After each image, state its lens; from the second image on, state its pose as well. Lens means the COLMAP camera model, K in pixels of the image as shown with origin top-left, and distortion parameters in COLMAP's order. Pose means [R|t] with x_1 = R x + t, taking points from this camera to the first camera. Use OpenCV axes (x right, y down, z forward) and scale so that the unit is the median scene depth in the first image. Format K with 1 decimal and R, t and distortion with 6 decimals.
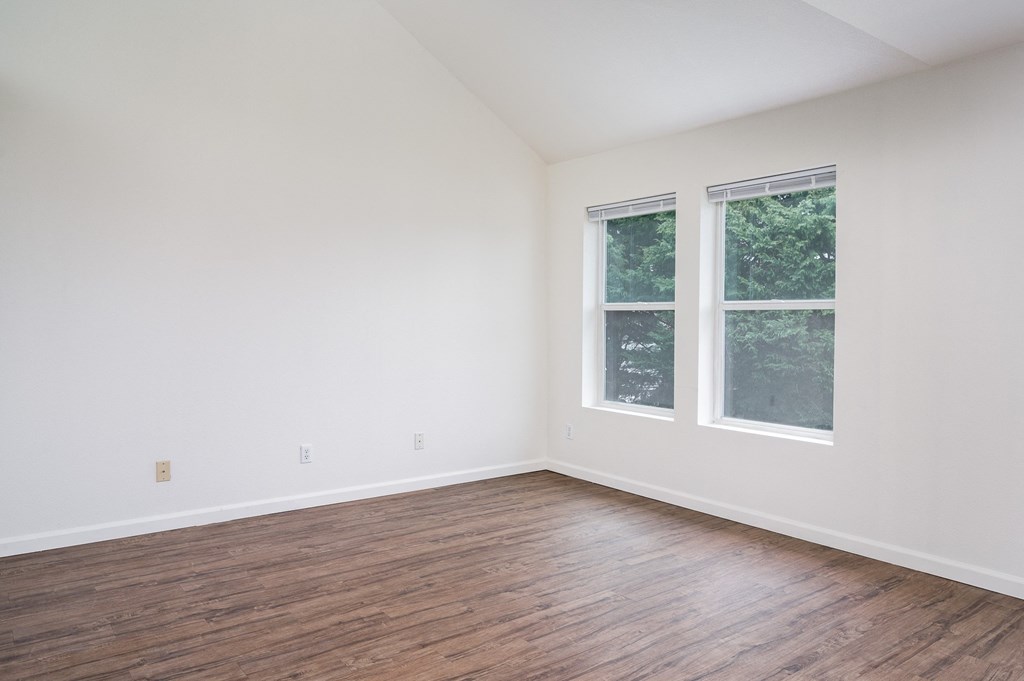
lens RADIAL K [[708.3, 0, 512.0], [0, 708.3, 340.5], [0, 0, 1]] dist [0.000785, -0.001124]
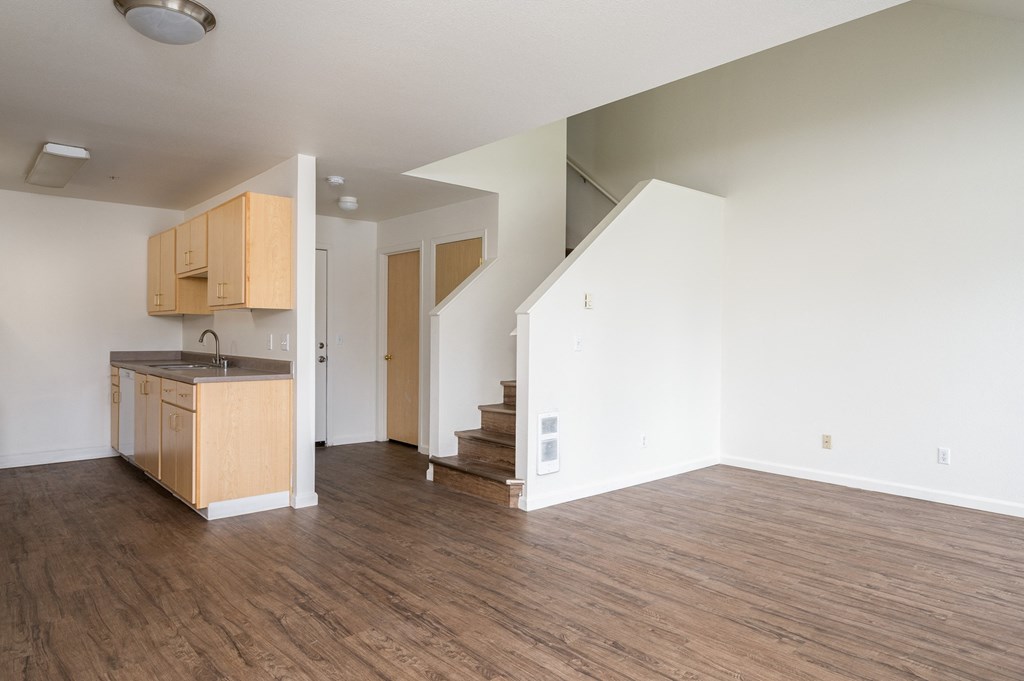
lens RADIAL K [[638.1, 0, 518.8], [0, 638.1, 337.2], [0, 0, 1]] dist [-0.005132, -0.000093]
pose [[0.082635, 0.002365, -0.996577, 0.810743], [-0.040044, 0.999197, -0.000949, -0.005753], [0.995775, 0.039985, 0.082663, 0.257215]]
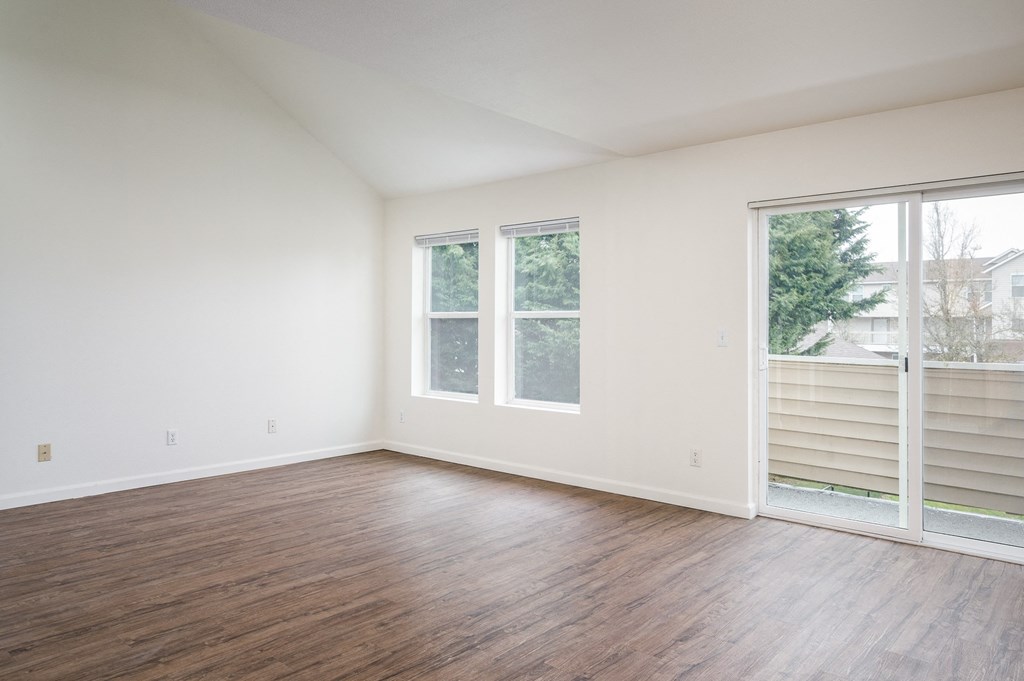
lens RADIAL K [[704.5, 0, 533.9], [0, 704.5, 314.9], [0, 0, 1]] dist [-0.002011, 0.000294]
pose [[0.976821, 0.001710, 0.214049, 0.062067], [0.007870, 0.999005, -0.043897, 0.011904], [-0.213911, 0.044564, 0.975836, -0.361158]]
